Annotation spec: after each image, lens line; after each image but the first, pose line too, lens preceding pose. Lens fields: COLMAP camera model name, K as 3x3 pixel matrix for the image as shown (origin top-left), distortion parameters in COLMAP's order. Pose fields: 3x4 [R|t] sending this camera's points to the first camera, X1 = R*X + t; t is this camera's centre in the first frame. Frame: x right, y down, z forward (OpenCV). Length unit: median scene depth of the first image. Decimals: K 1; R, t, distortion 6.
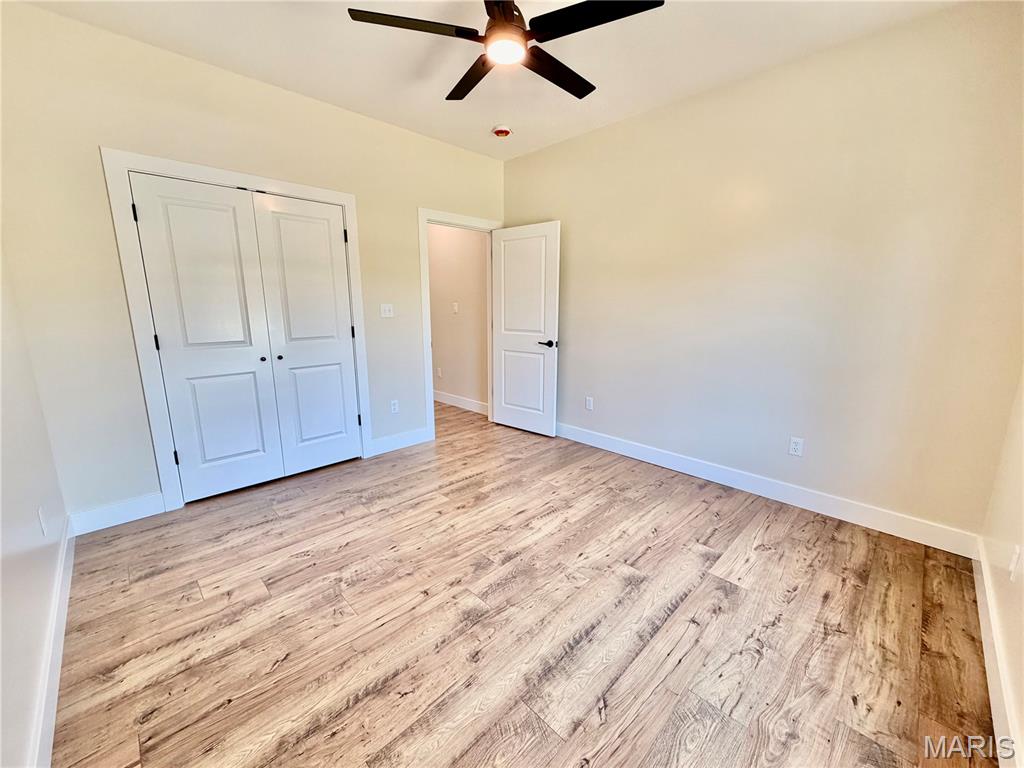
lens RADIAL K [[407.8, 0, 513.3], [0, 407.8, 383.6], [0, 0, 1]] dist [-0.000742, 0.000961]
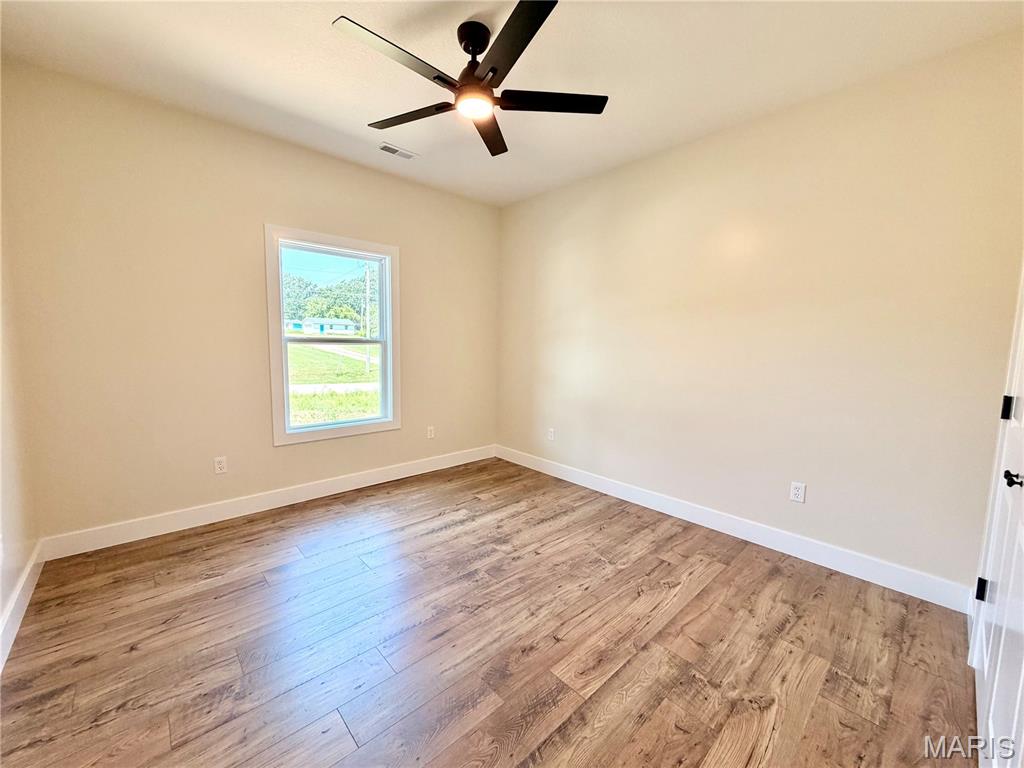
lens RADIAL K [[407.8, 0, 511.0], [0, 407.8, 382.8], [0, 0, 1]] dist [-0.000742, 0.000961]
pose [[-0.999111, -0.024259, 0.034486, -0.142933], [-0.013181, 0.956616, 0.291054, -0.362422], [-0.040051, 0.290341, -0.956085, 1.884186]]
